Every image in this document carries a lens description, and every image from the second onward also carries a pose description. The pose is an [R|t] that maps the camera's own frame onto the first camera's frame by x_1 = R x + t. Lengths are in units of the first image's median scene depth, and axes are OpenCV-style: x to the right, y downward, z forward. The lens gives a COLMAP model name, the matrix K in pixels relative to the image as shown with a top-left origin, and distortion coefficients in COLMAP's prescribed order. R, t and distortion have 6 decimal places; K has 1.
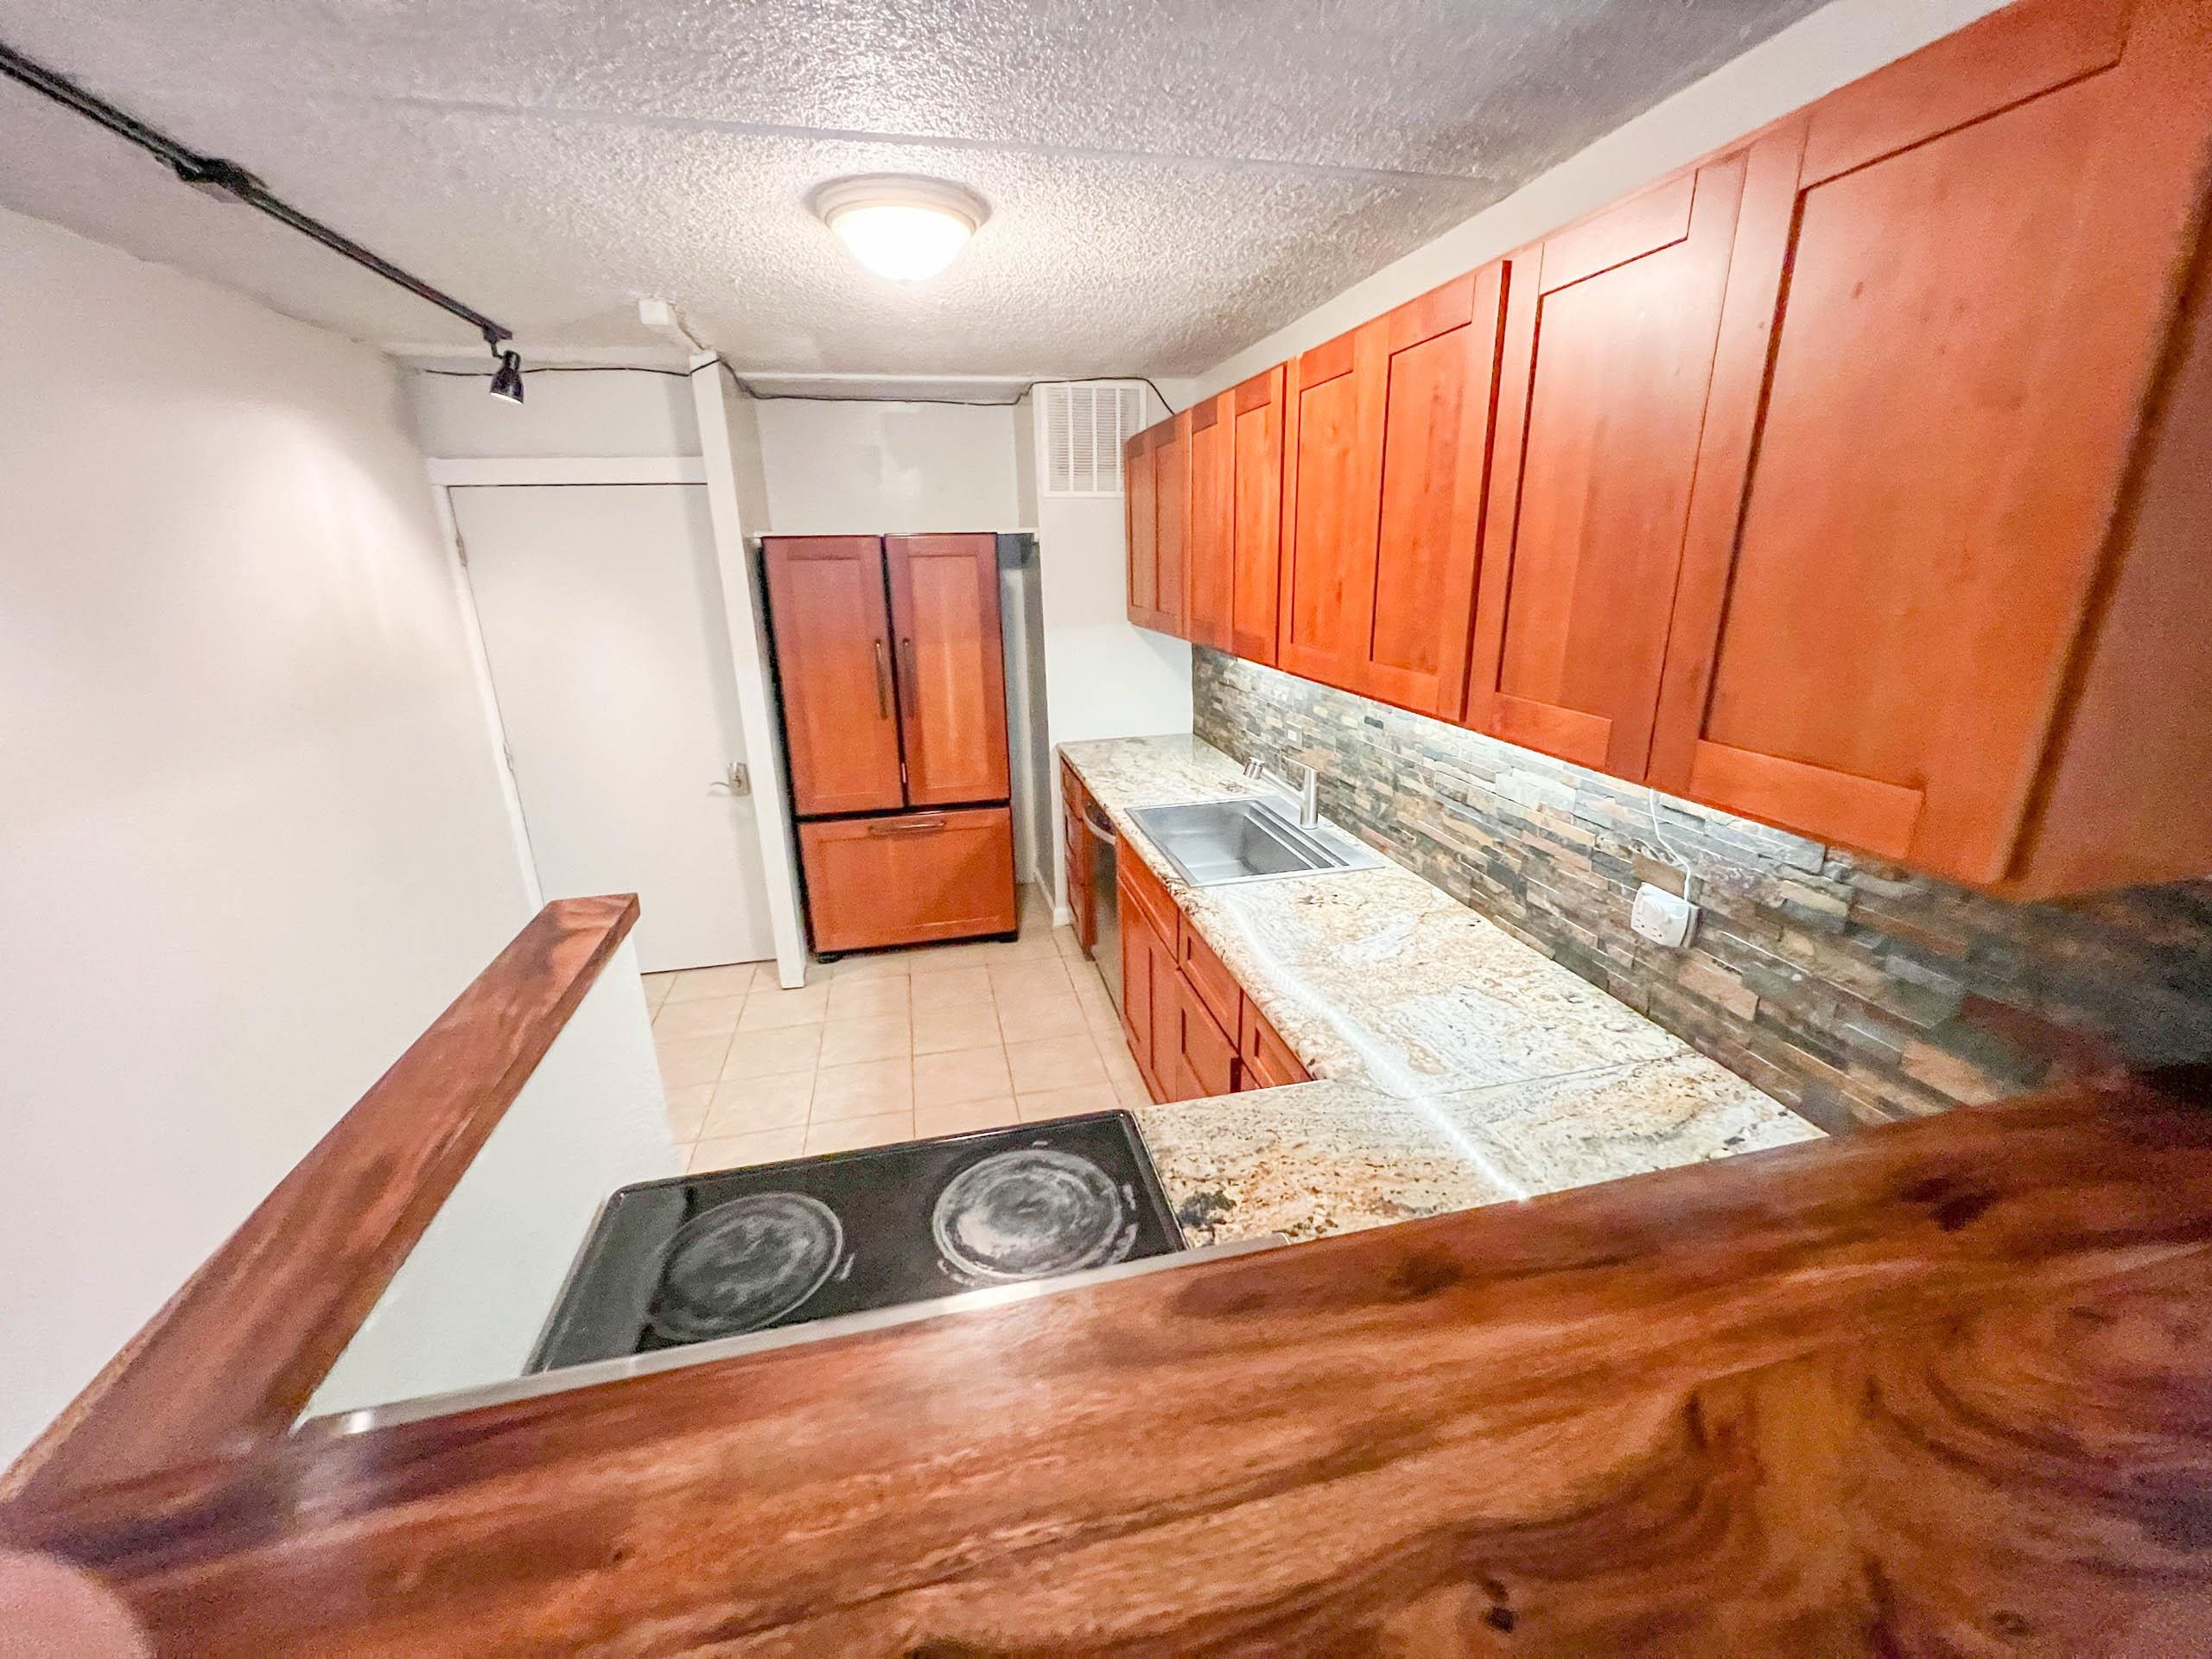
lens RADIAL K [[886.4, 0, 1107.7], [0, 886.4, 828.1], [0, 0, 1]] dist [-0.001485, 0.000596]
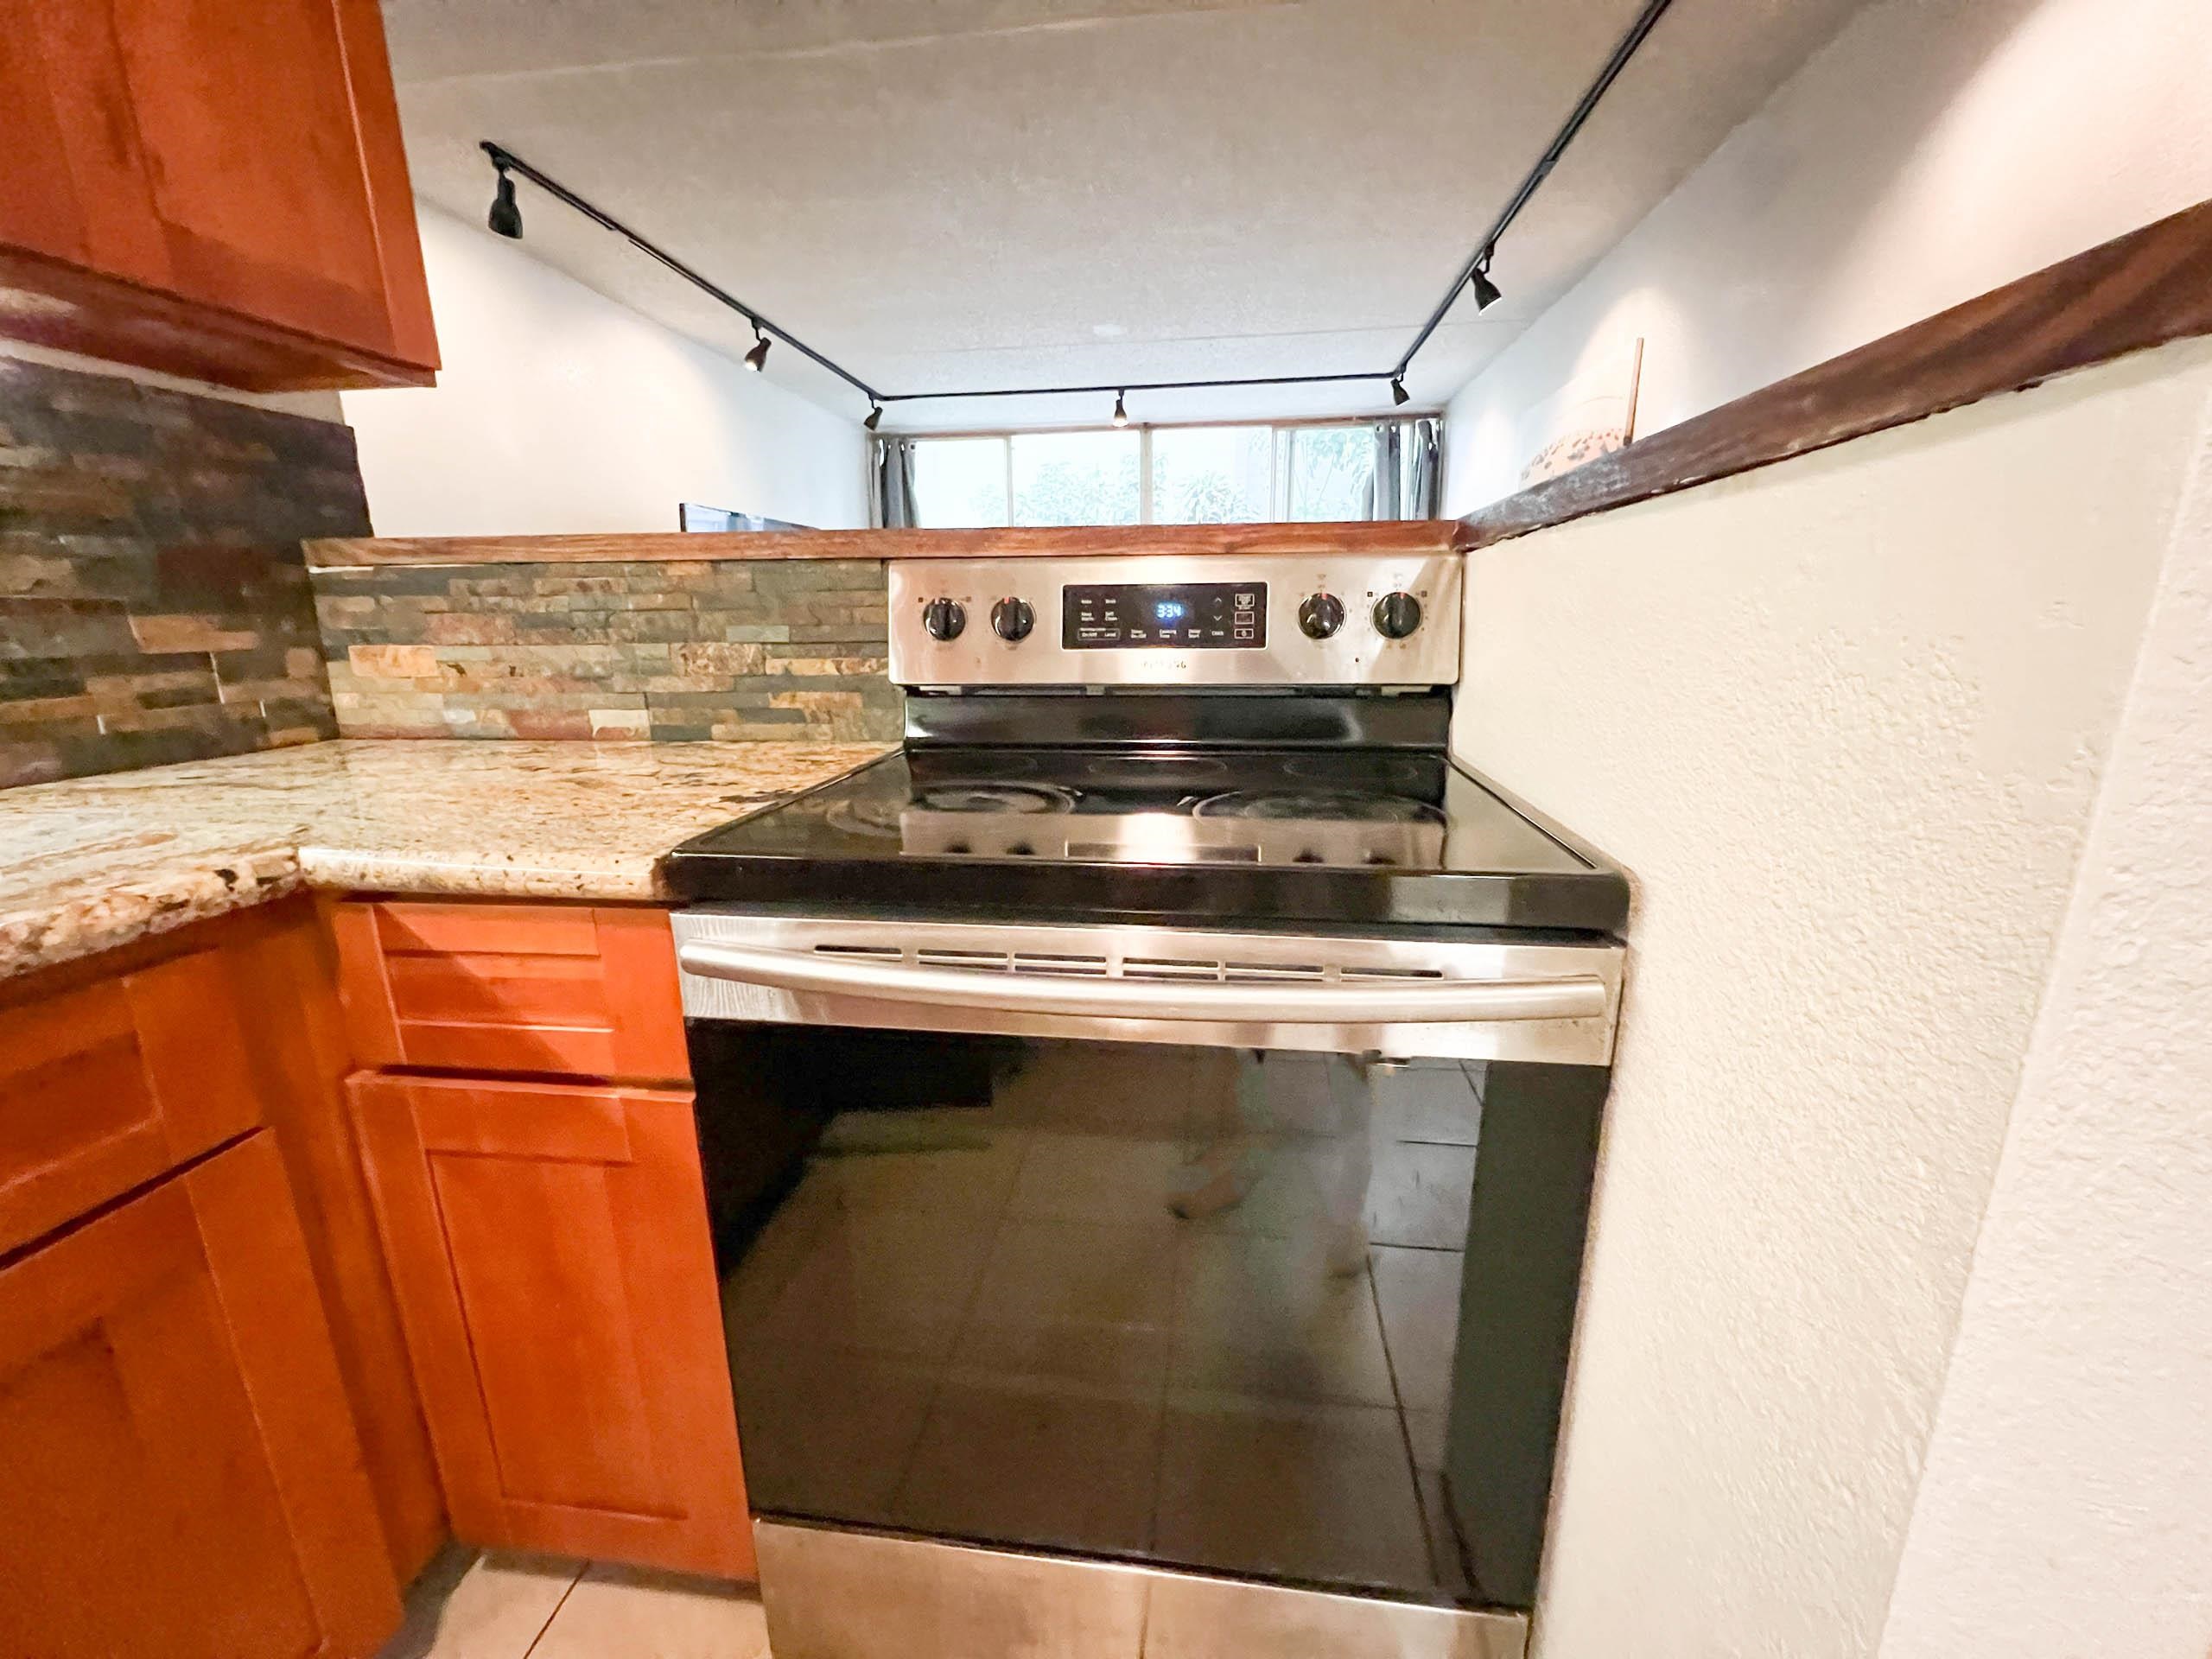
lens RADIAL K [[886.4, 0, 1107.5], [0, 886.4, 821.1], [0, 0, 1]] dist [-0.001485, 0.000596]
pose [[-0.939280, -0.047990, 0.339779, -0.252089], [0.133130, 0.861654, 0.489723, 0.050204], [-0.316273, 0.505222, -0.802946, 0.839867]]
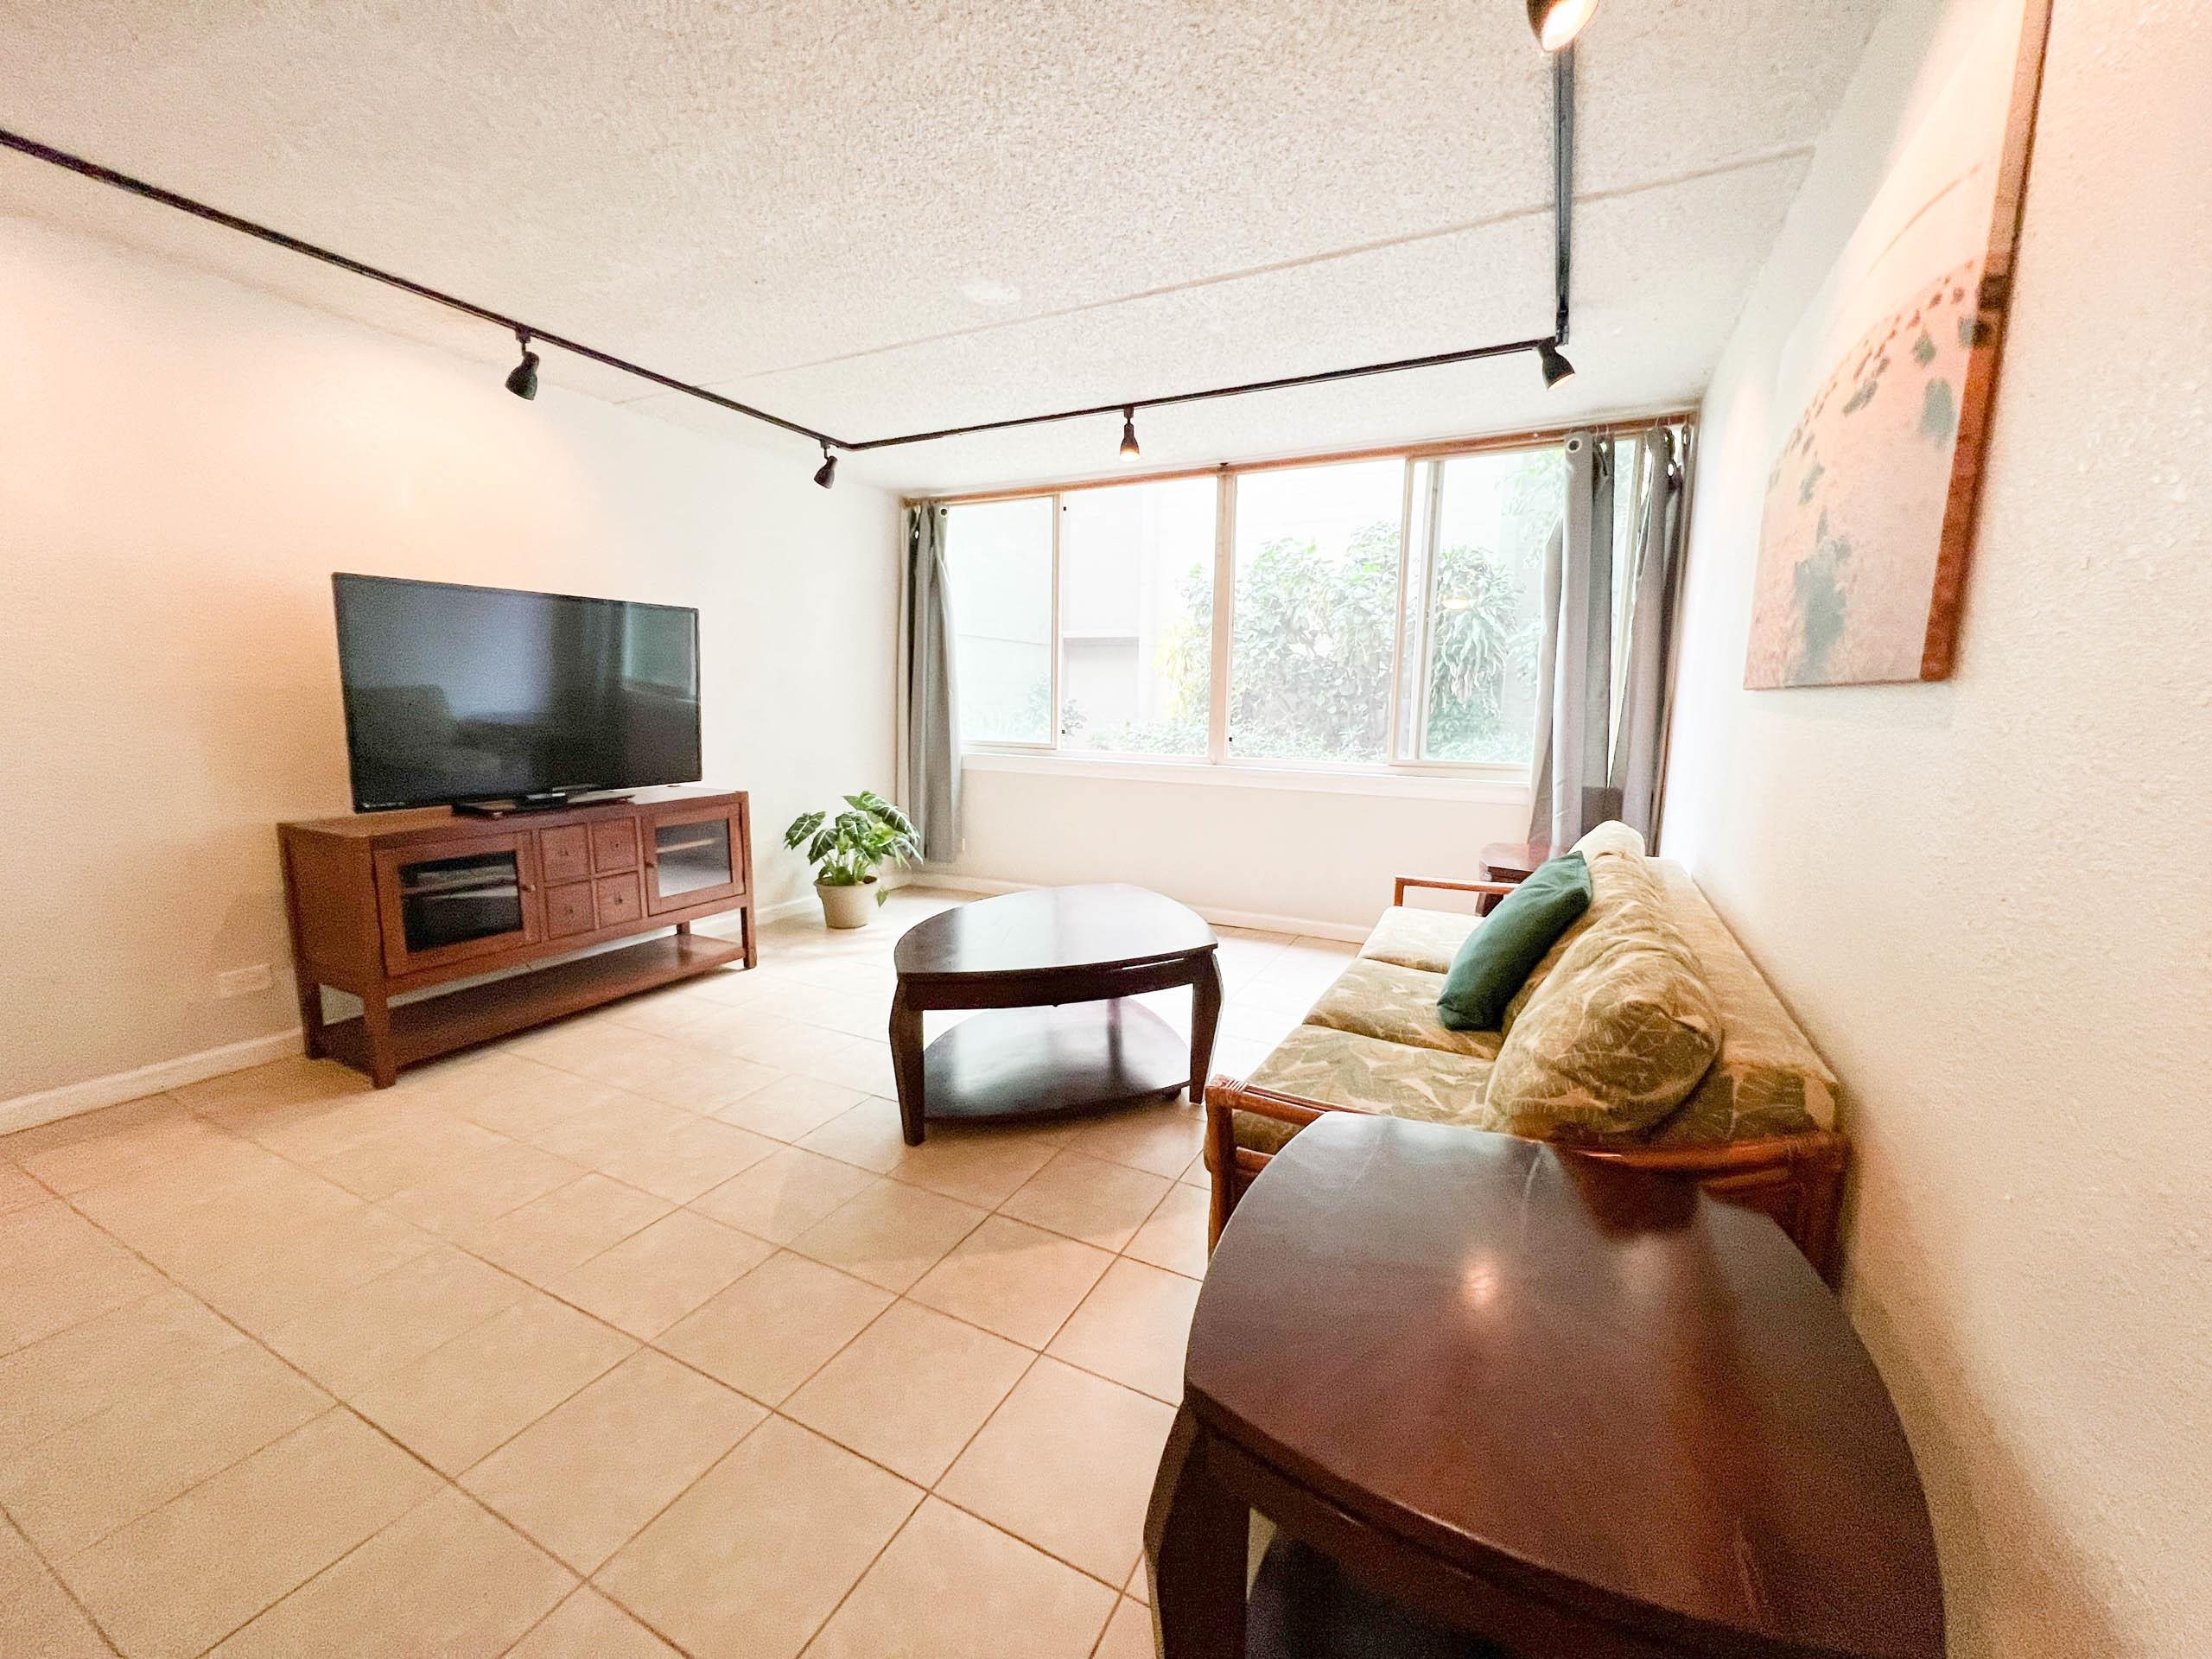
lens RADIAL K [[886.4, 0, 1118.5], [0, 886.4, 825.4], [0, 0, 1]] dist [-0.001485, 0.000596]
pose [[-0.774439, -0.080696, 0.627481, -0.488793], [0.195122, 0.913014, 0.358237, 0.331851], [-0.601807, 0.399868, -0.691328, -0.221952]]
